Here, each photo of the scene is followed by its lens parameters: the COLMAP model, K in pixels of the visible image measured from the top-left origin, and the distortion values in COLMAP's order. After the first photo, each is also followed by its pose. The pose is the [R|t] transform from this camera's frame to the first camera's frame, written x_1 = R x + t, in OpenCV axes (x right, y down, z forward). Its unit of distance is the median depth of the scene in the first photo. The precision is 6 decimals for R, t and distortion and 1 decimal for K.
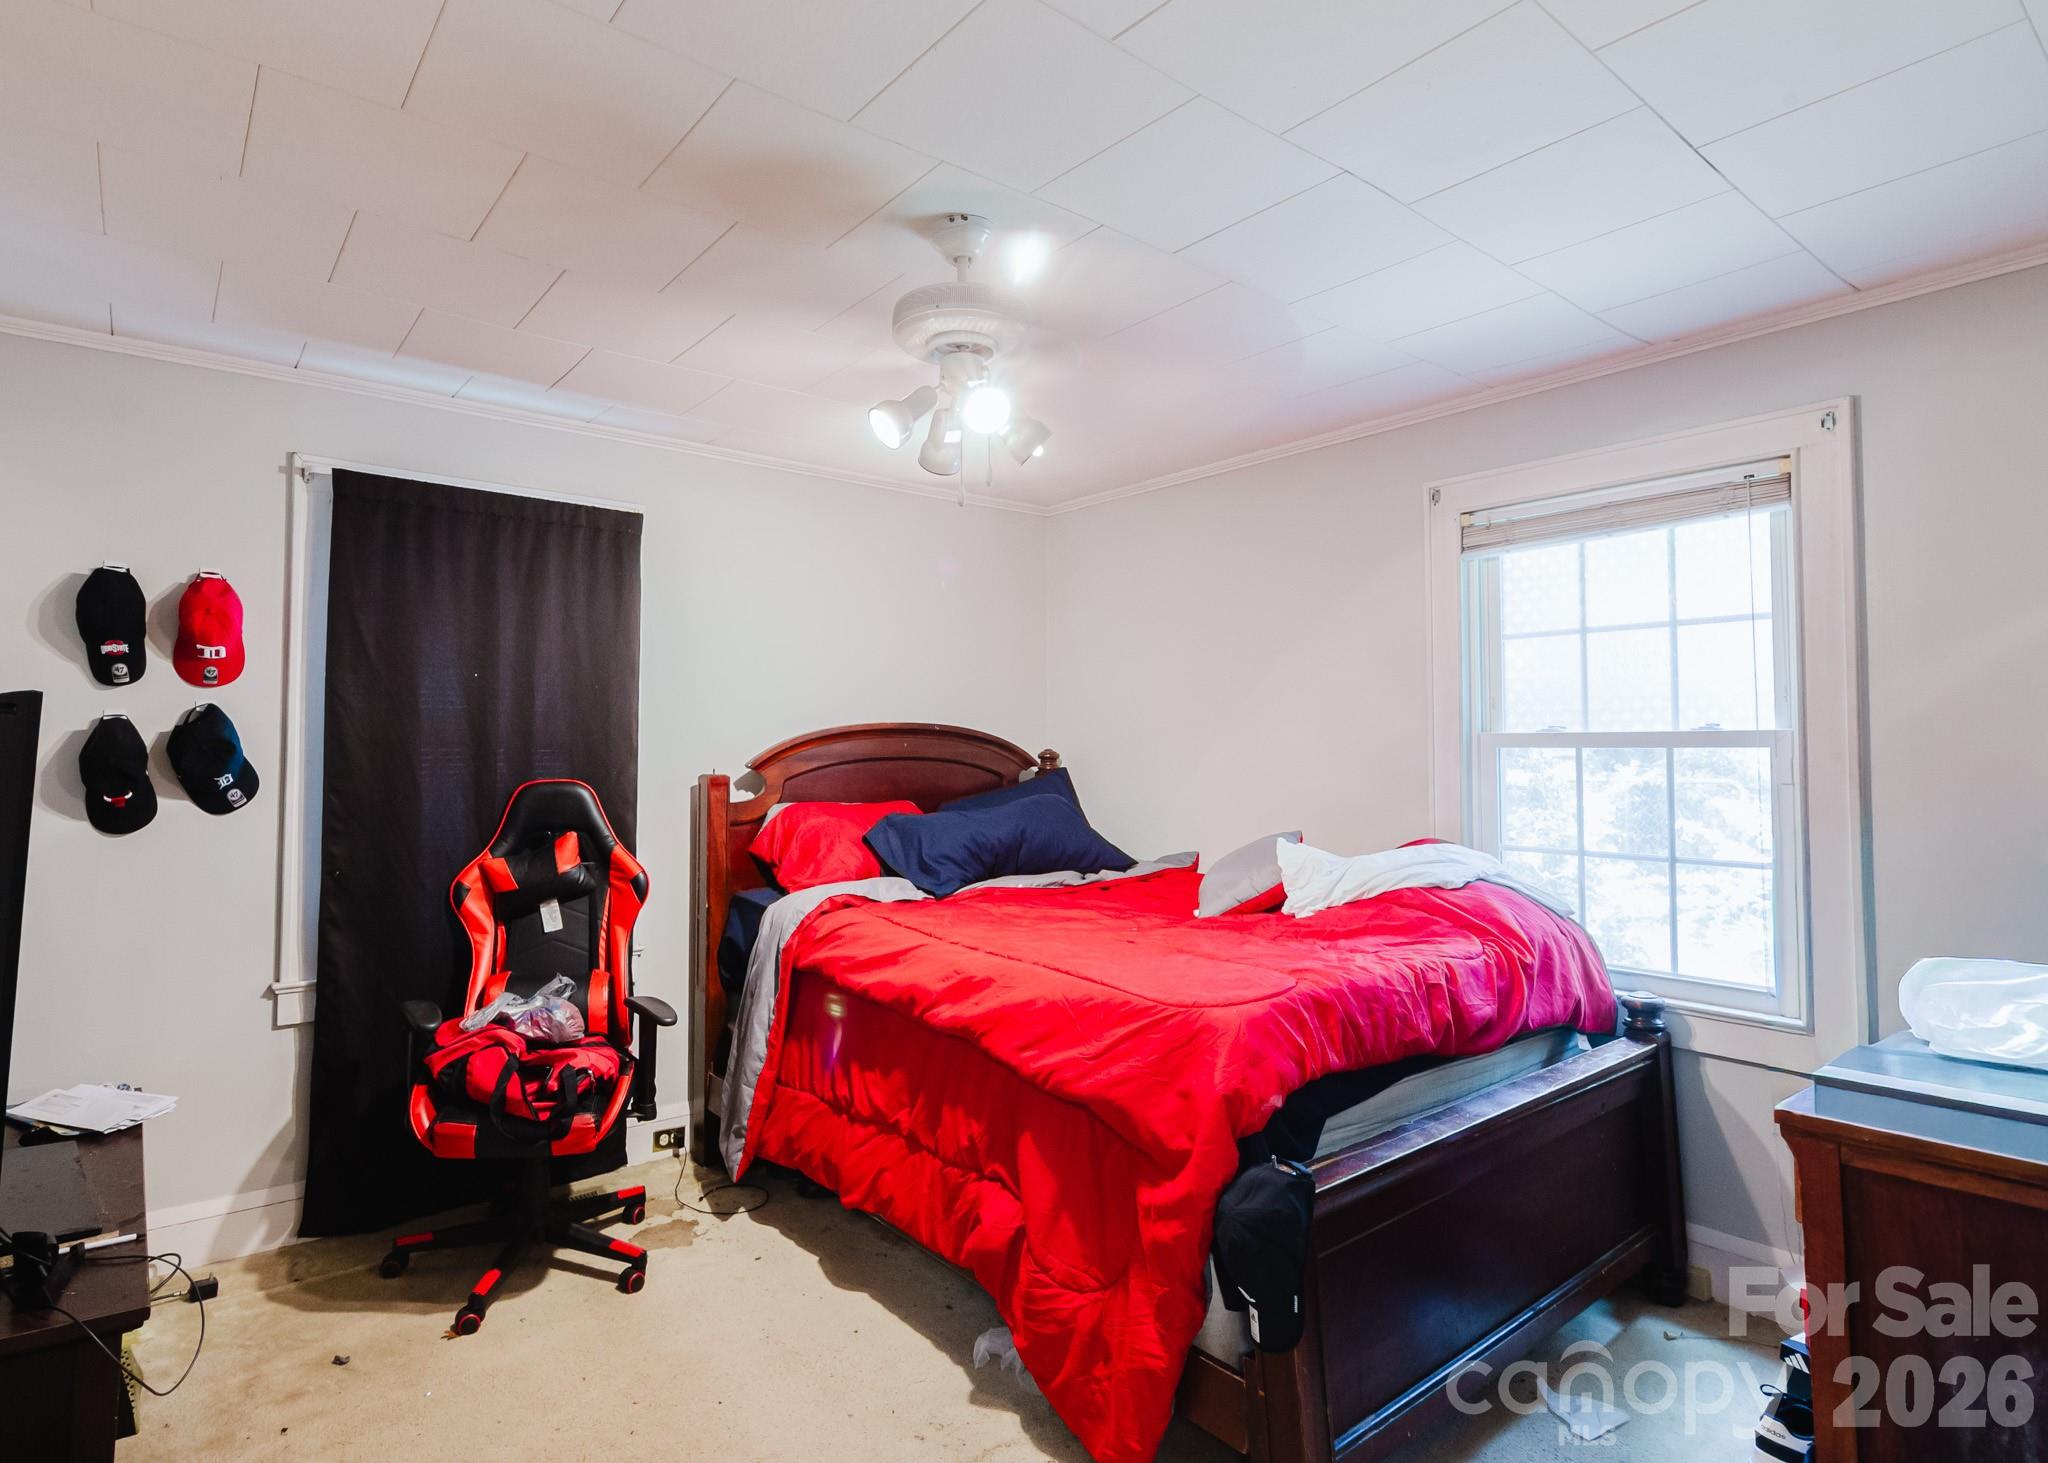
lens RADIAL K [[1004.8, 0, 918.9], [0, 1004.8, 714.0], [0, 0, 1]] dist [0.000142, -0.001380]
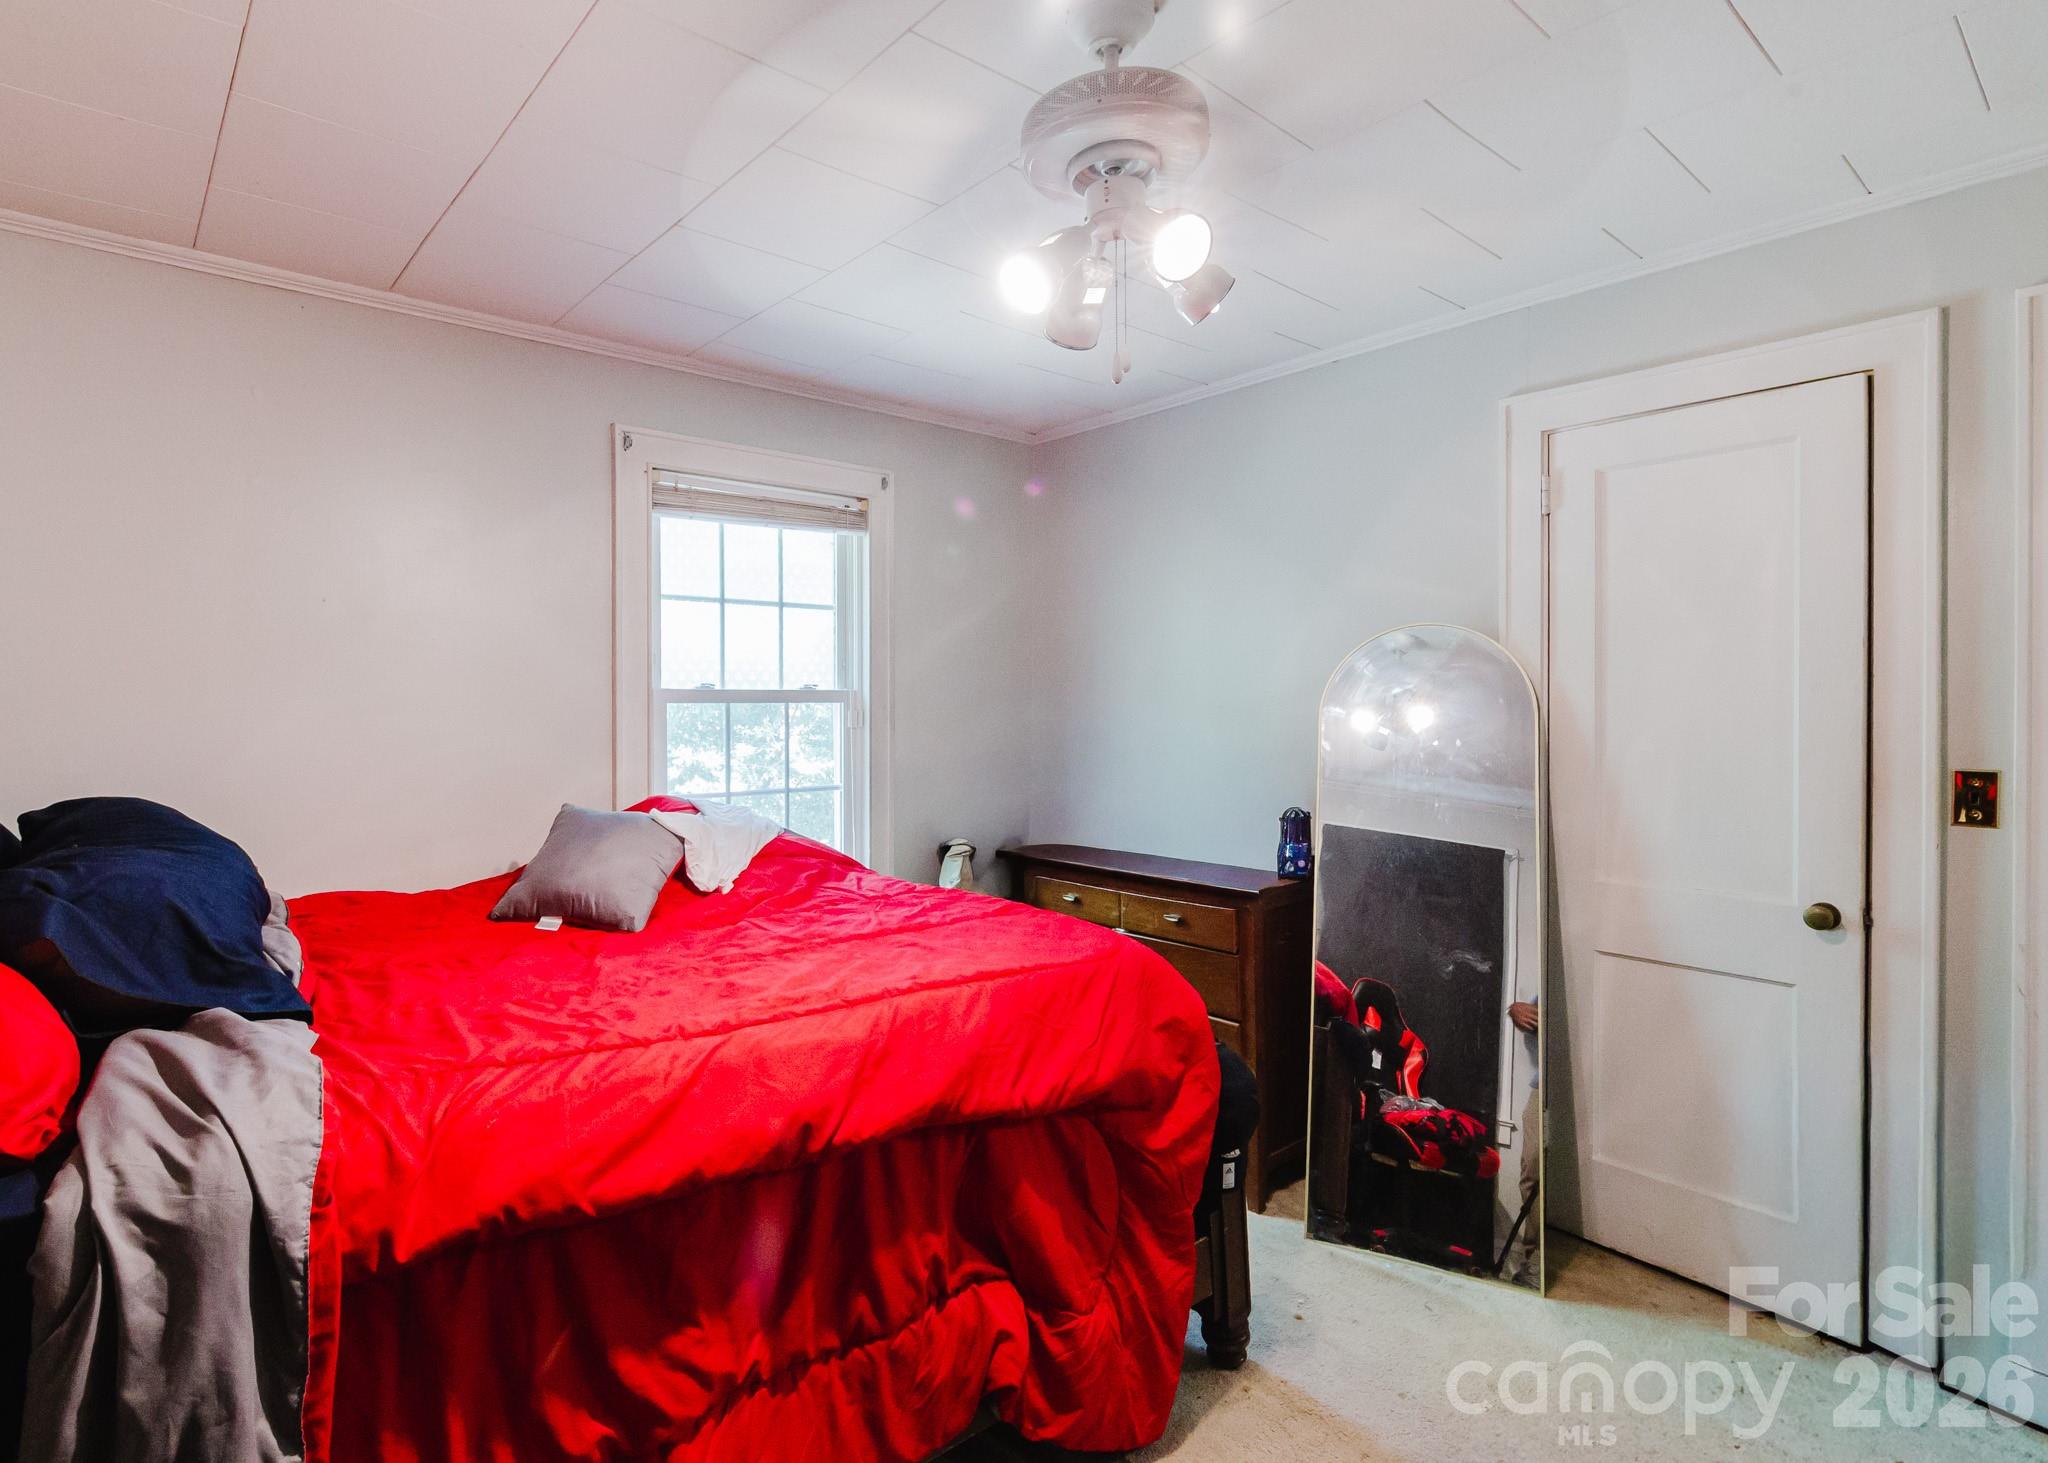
lens RADIAL K [[1004.8, 0, 918.9], [0, 1004.8, 714.0], [0, 0, 1]] dist [0.000142, -0.001380]
pose [[0.004815, -0.009053, 0.999947, -0.550629], [-0.030229, 0.999501, 0.009194, 0.032309], [-0.999531, -0.030271, 0.004539, 0.873740]]
